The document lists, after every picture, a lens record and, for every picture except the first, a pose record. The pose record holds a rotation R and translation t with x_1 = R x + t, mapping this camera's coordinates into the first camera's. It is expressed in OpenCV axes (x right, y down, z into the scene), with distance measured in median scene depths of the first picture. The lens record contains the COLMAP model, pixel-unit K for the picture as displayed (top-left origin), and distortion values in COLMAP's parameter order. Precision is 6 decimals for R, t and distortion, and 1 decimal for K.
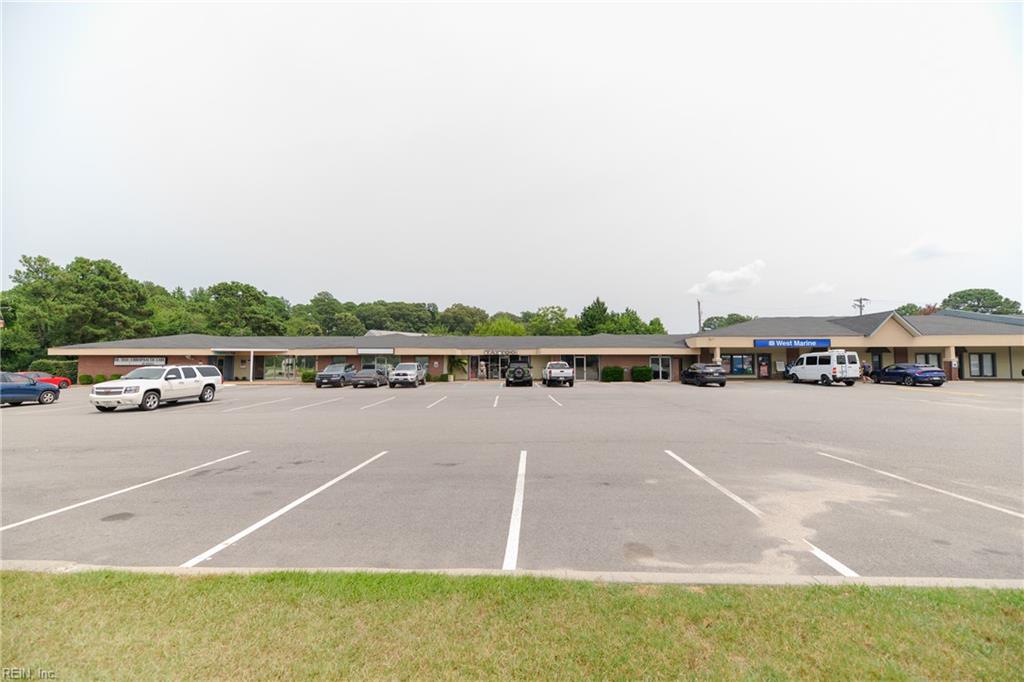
lens RADIAL K [[411.1, 0, 510.1], [0, 411.1, 347.2], [0, 0, 1]] dist [0.000770, 0.000135]
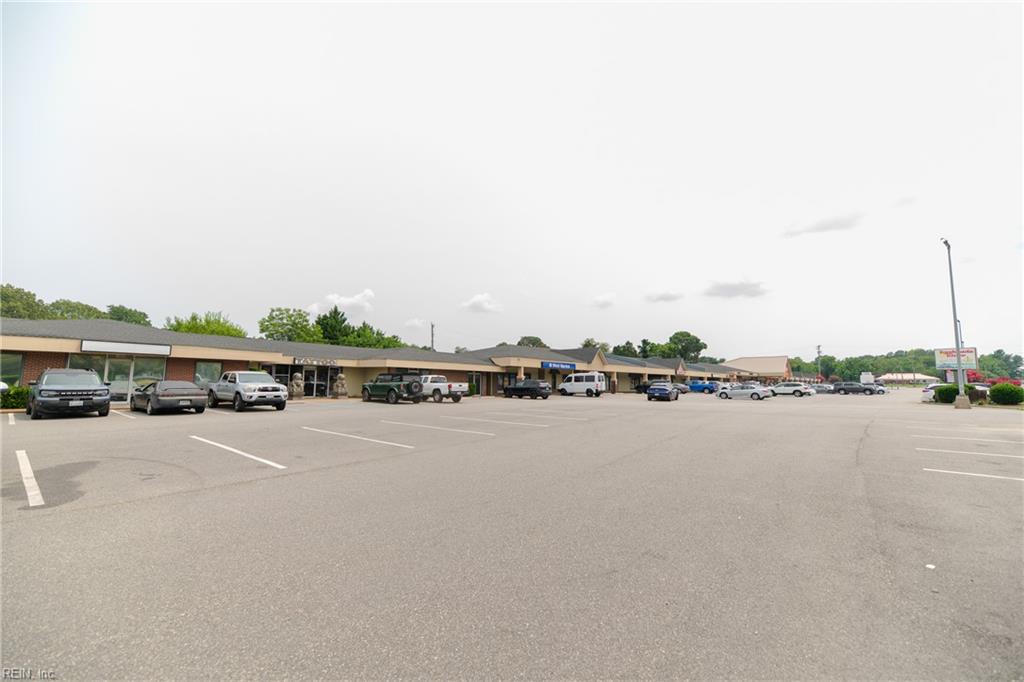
lens RADIAL K [[411.1, 0, 510.3], [0, 411.1, 338.3], [0, 0, 1]] dist [0.000770, 0.000135]
pose [[0.617080, 0.095185, 0.781122, -0.472674], [-0.040680, 0.995189, -0.089134, 0.026696], [-0.785848, 0.023227, 0.617983, 0.287495]]
